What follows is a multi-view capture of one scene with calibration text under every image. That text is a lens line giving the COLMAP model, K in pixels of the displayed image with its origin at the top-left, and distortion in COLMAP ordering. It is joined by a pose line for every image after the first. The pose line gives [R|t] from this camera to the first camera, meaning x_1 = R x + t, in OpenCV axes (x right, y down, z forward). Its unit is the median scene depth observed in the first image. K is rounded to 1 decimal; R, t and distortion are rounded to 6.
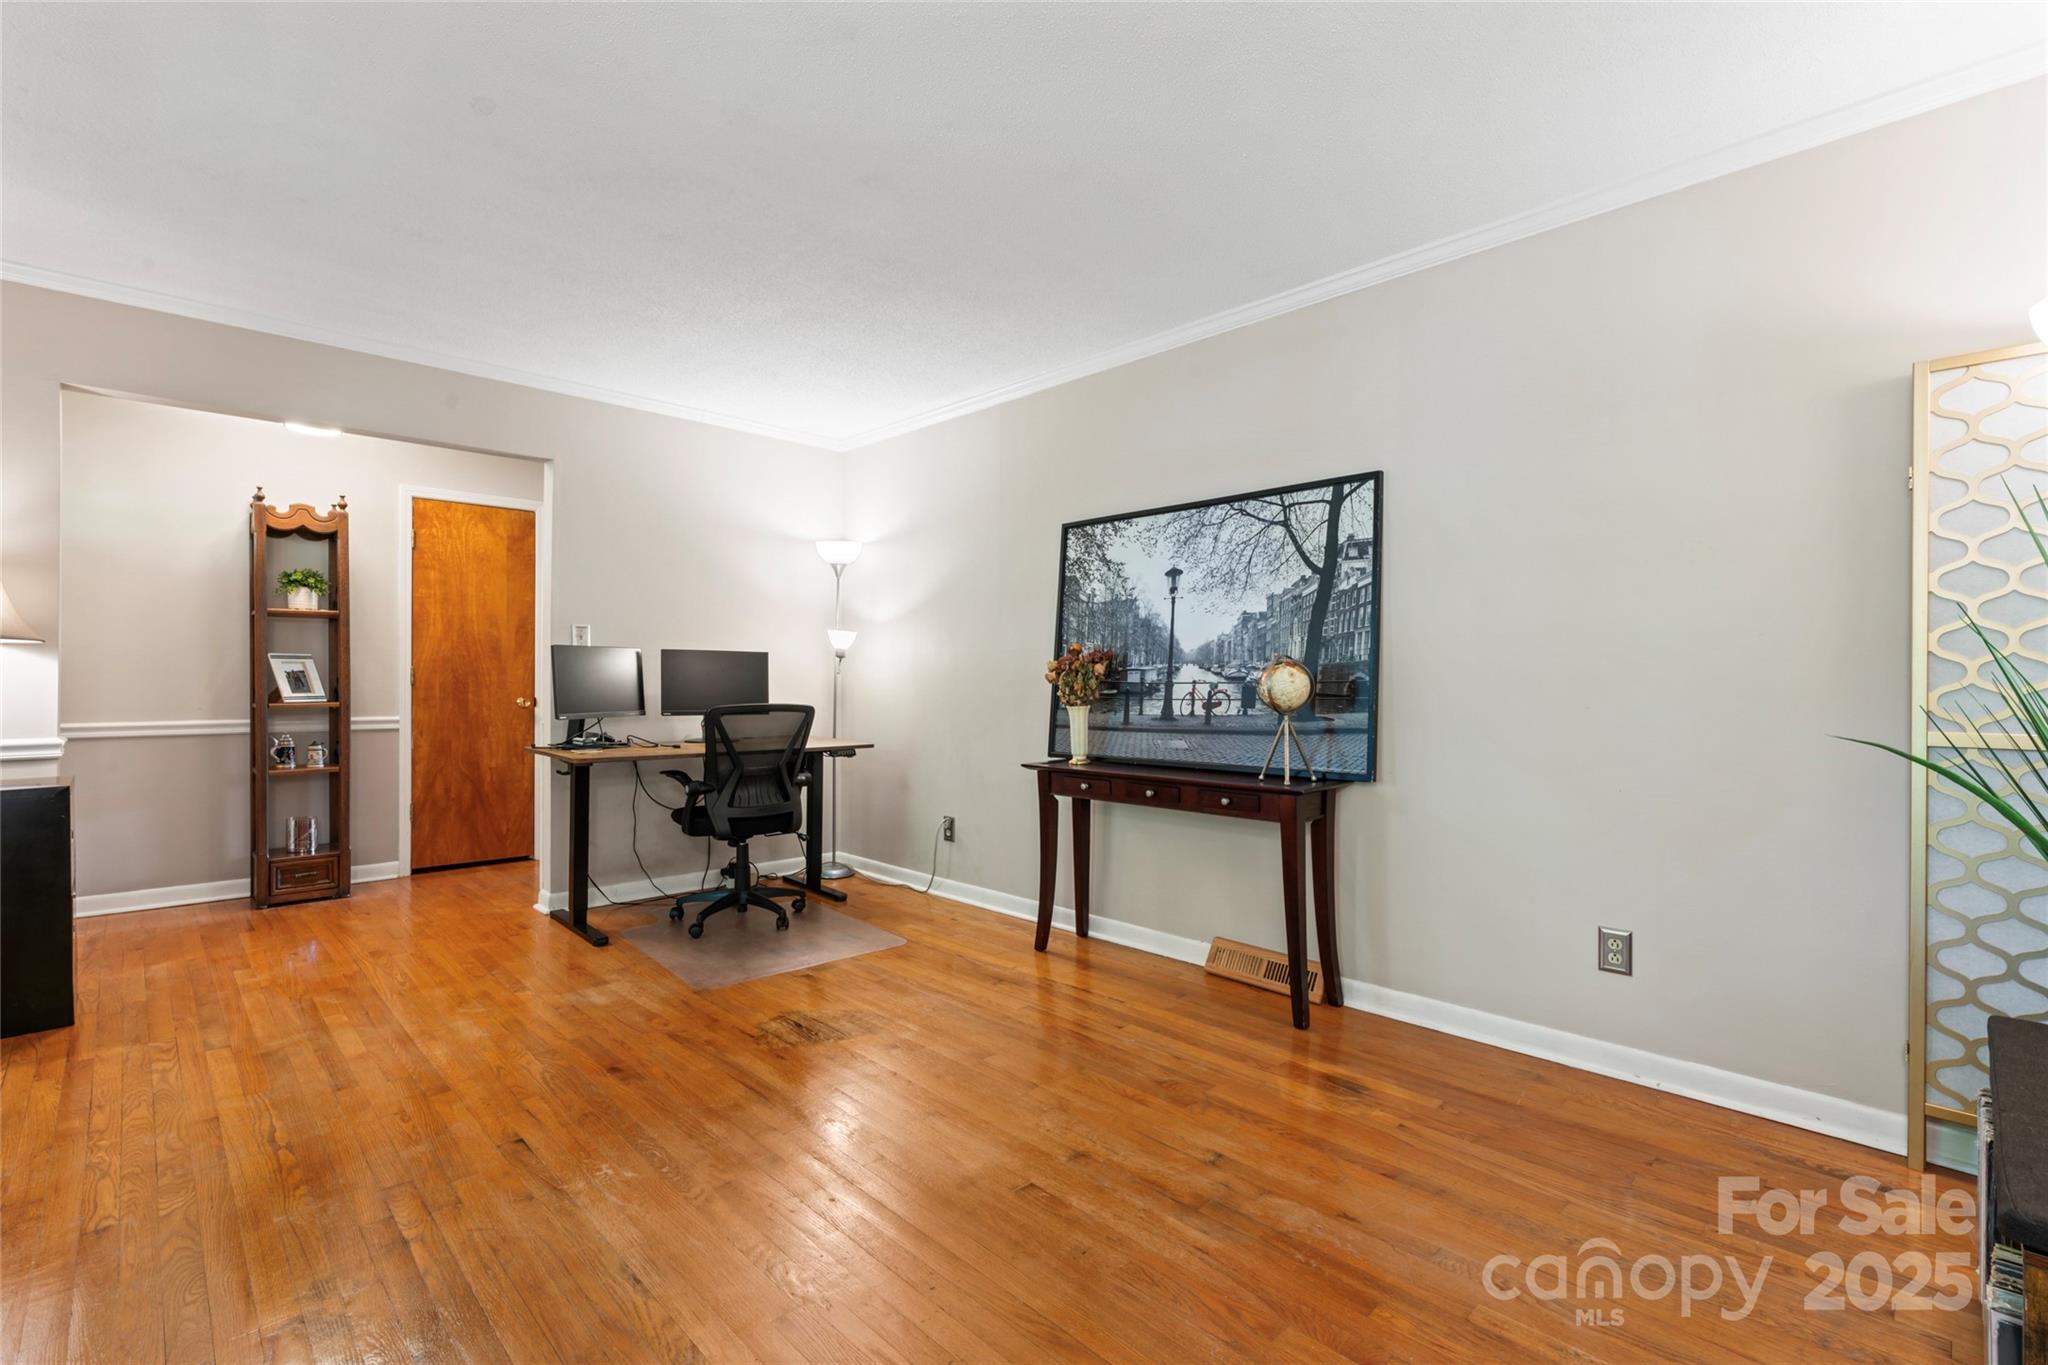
lens RADIAL K [[924.1, 0, 1023.1], [0, 924.1, 676.9], [0, 0, 1]] dist [-0.001417, -0.002231]
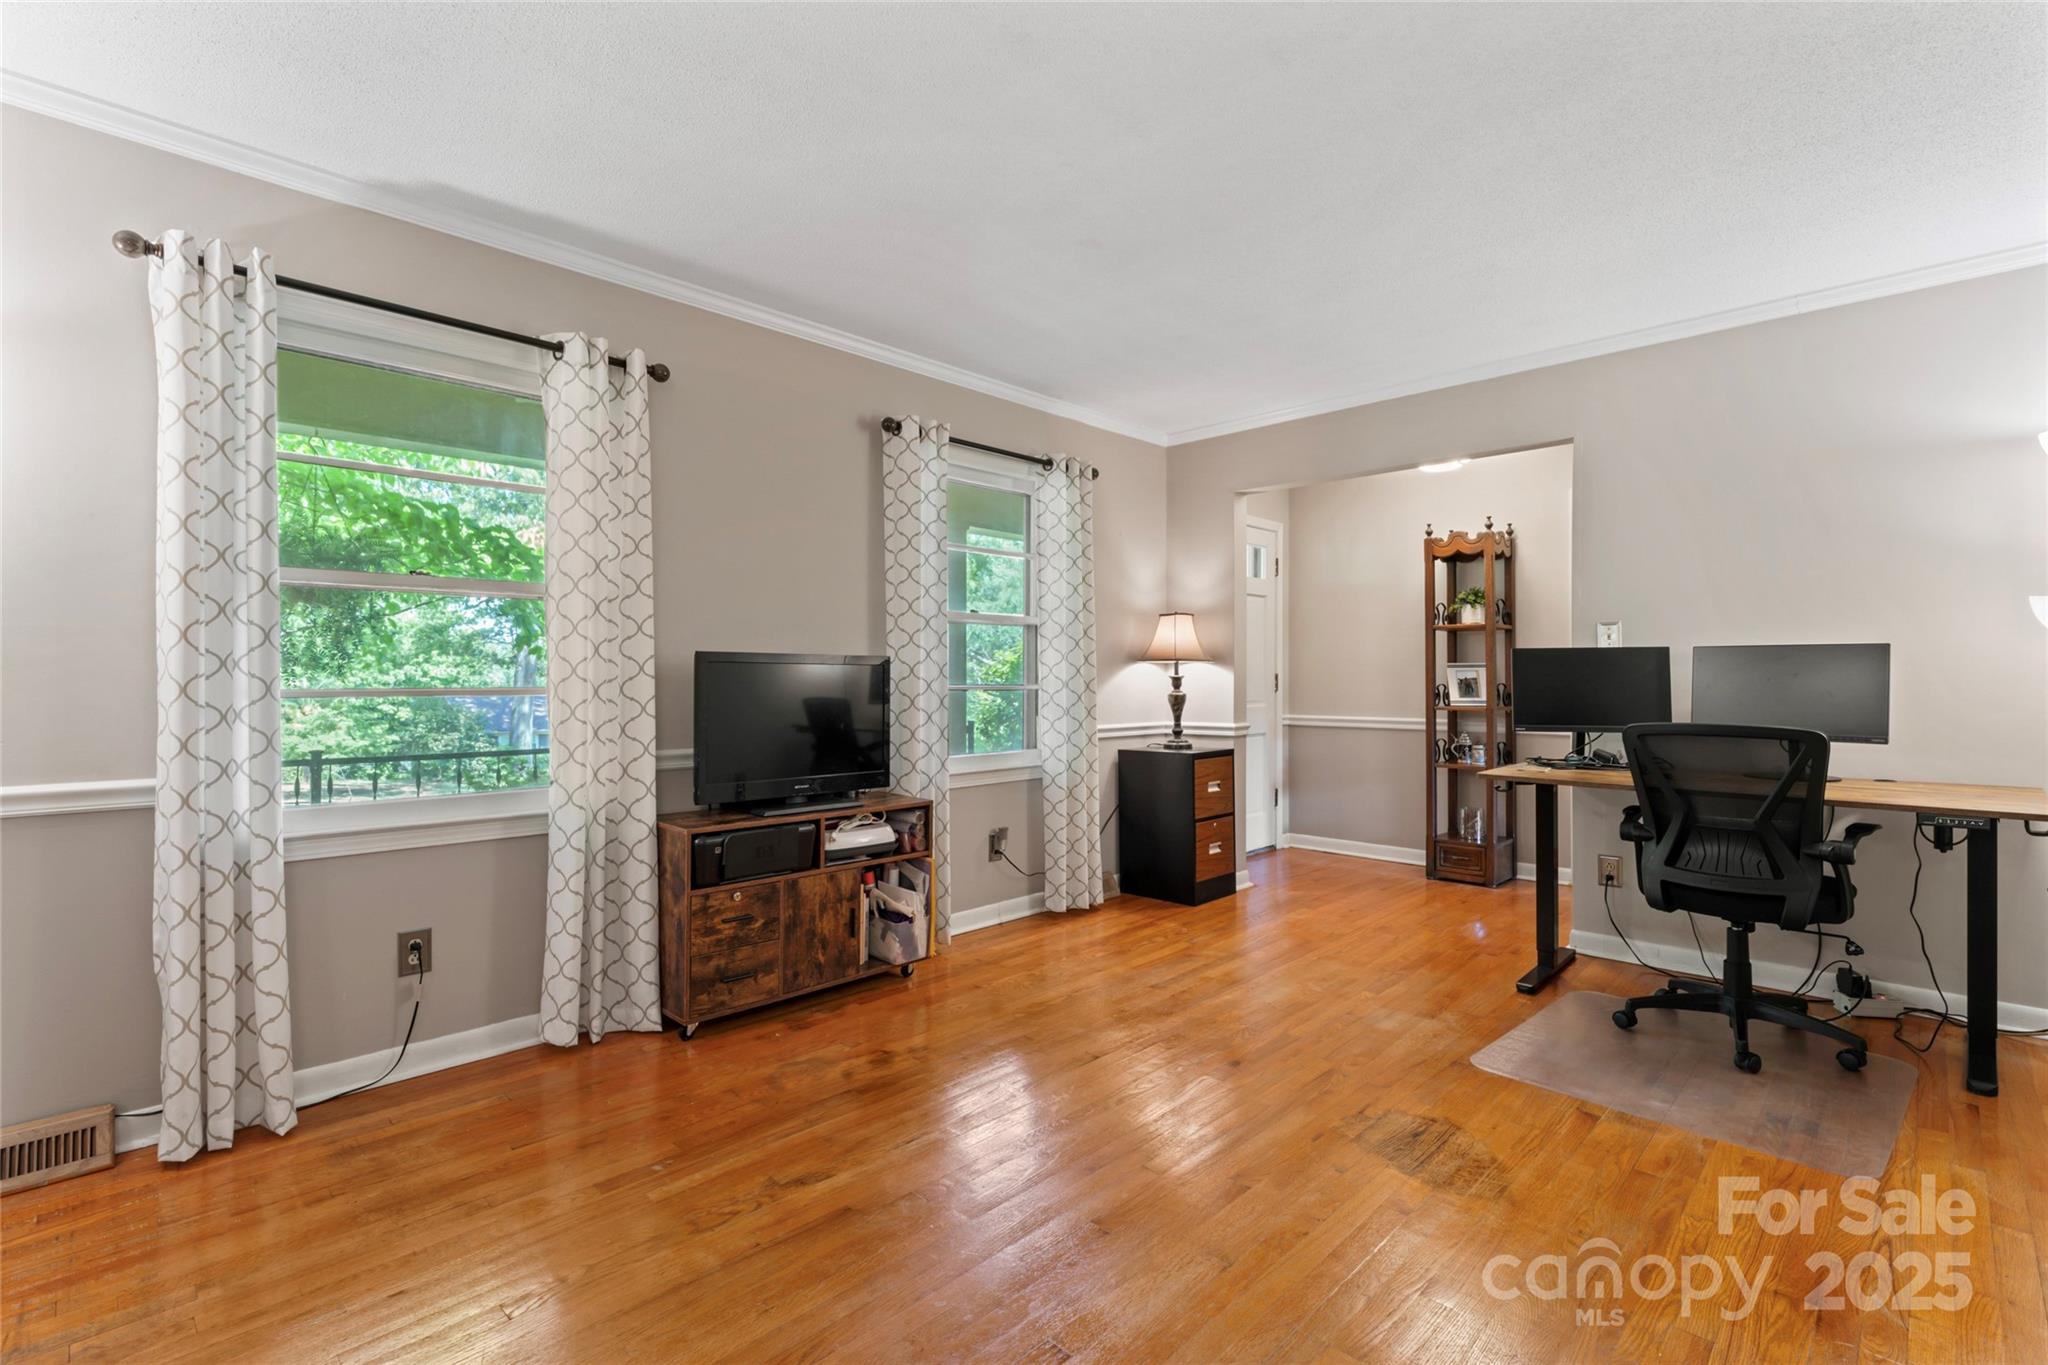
lens RADIAL K [[924.1, 0, 1009.5], [0, 924.1, 686.1], [0, 0, 1]] dist [-0.001417, -0.002231]
pose [[0.013110, 0.001989, -0.999912, 0.446761], [0.003940, 0.999990, 0.002041, -0.001464], [0.999906, -0.003966, 0.013102, 0.553636]]
